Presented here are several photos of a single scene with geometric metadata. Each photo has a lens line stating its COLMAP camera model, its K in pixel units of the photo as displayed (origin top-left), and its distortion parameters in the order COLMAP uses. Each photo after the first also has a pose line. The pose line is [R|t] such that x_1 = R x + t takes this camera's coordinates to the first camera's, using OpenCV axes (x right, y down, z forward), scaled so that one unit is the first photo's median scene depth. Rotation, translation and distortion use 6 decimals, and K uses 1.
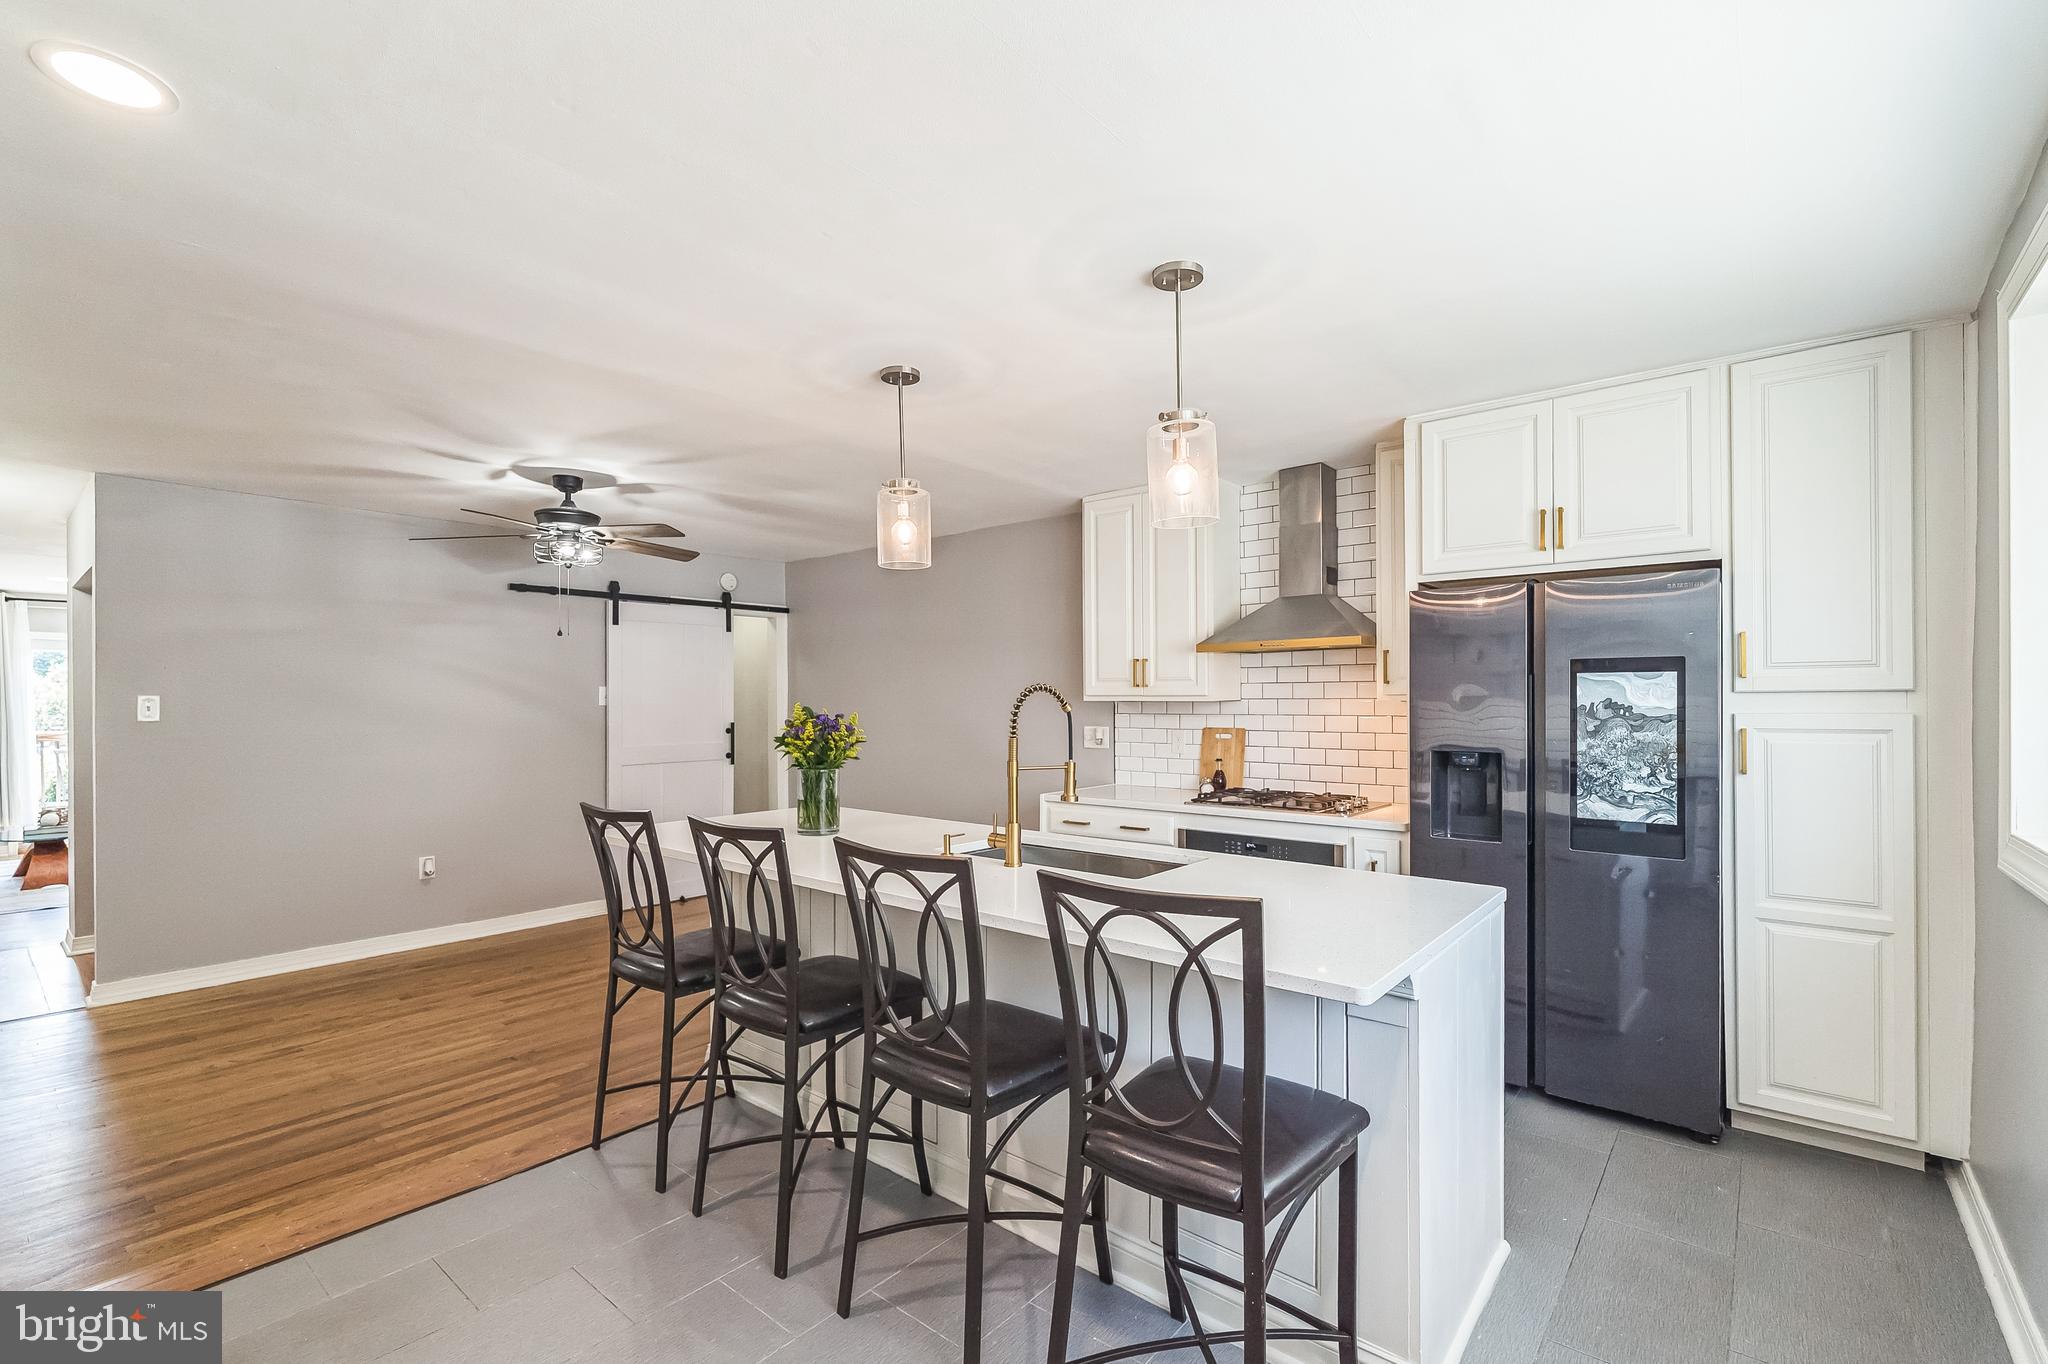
lens RADIAL K [[895.5, 0, 1033.7], [0, 895.5, 718.8], [0, 0, 1]] dist [-0.001445, -0.000163]
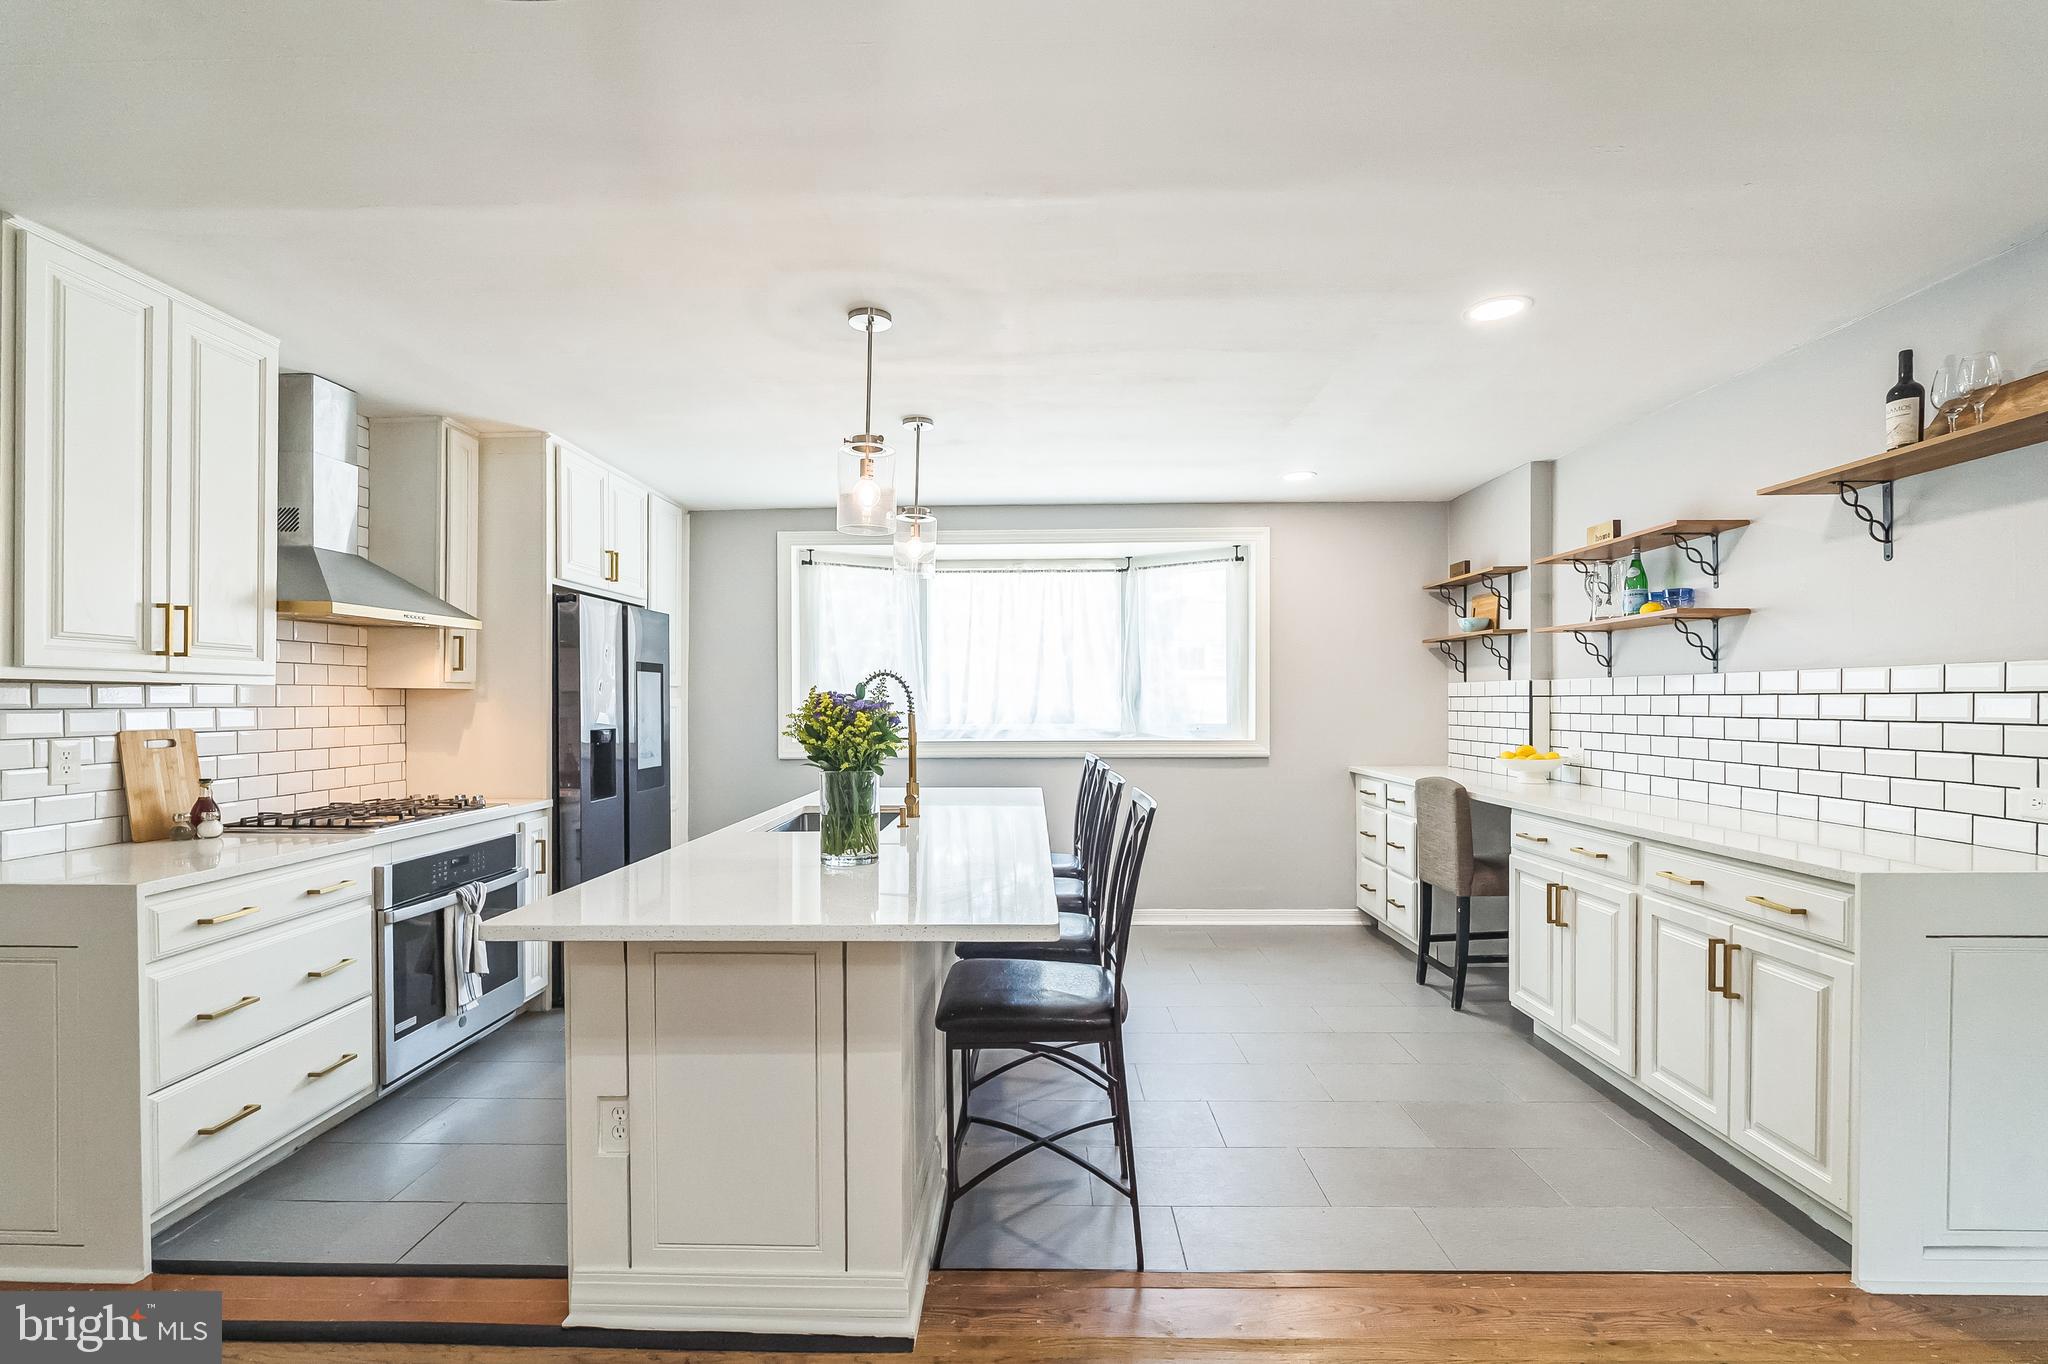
lens RADIAL K [[906.1, 0, 1024.7], [0, 906.1, 693.9], [0, 0, 1]] dist [-0.002417, -0.000126]
pose [[-0.618504, 0.012045, 0.785689, -0.689058], [0.024259, 0.999699, 0.003771, -0.002437], [-0.785407, 0.021392, -0.618610, 1.029093]]
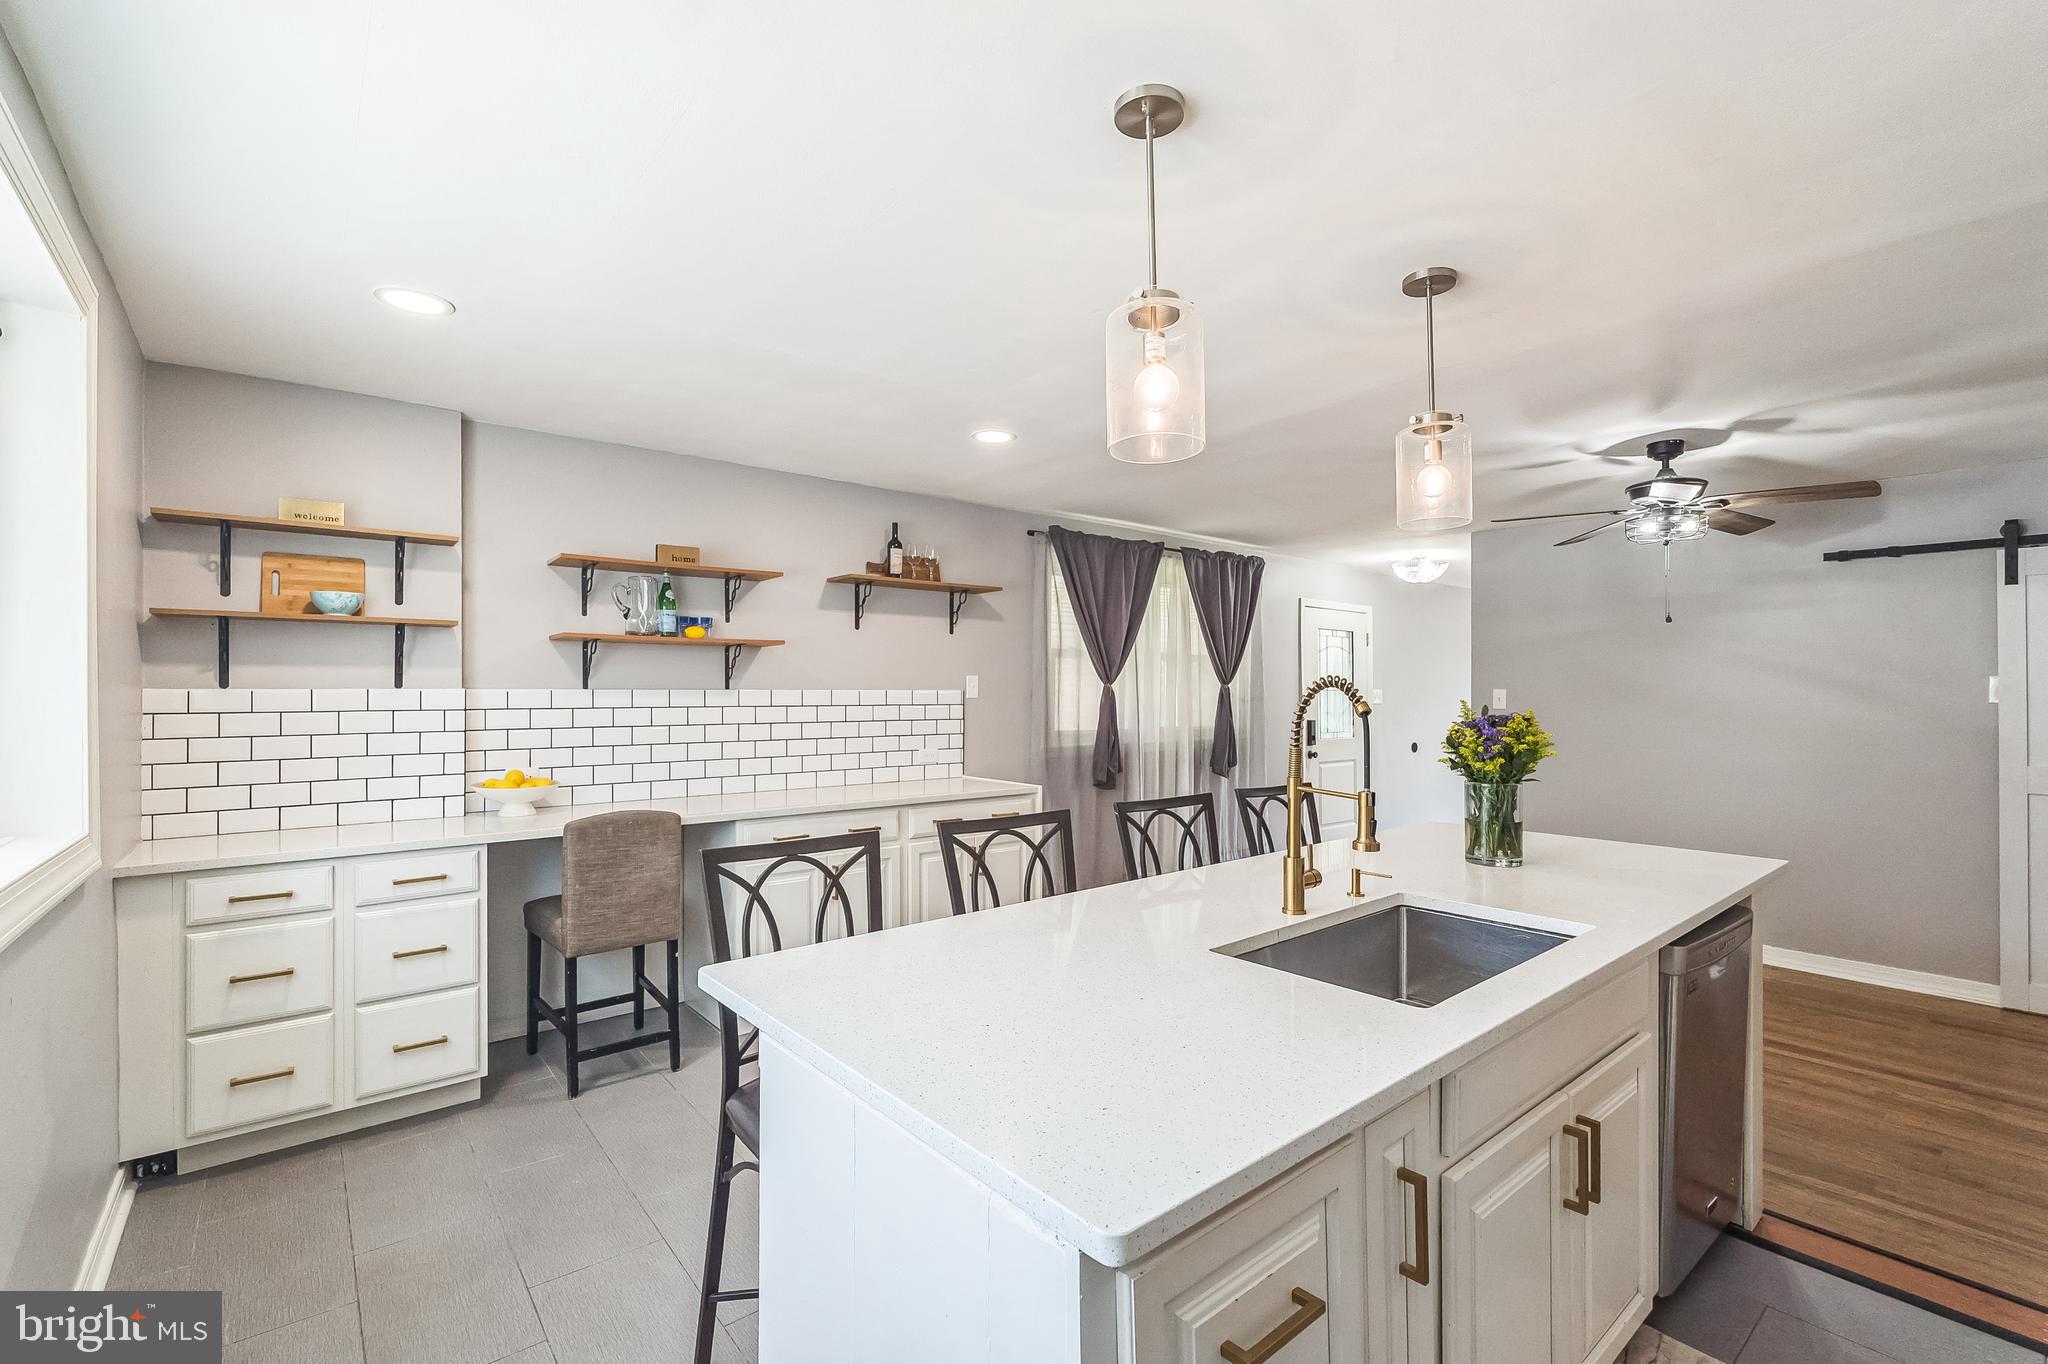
lens RADIAL K [[902.9, 0, 1024.0], [0, 902.9, 682.0], [0, 0, 1]] dist [-0.000100, -0.000317]
pose [[-0.200024, -0.006343, -0.979771, 0.501667], [-0.022595, 0.999743, -0.001860, -0.017389], [0.979530, 0.021766, -0.200116, 0.572387]]
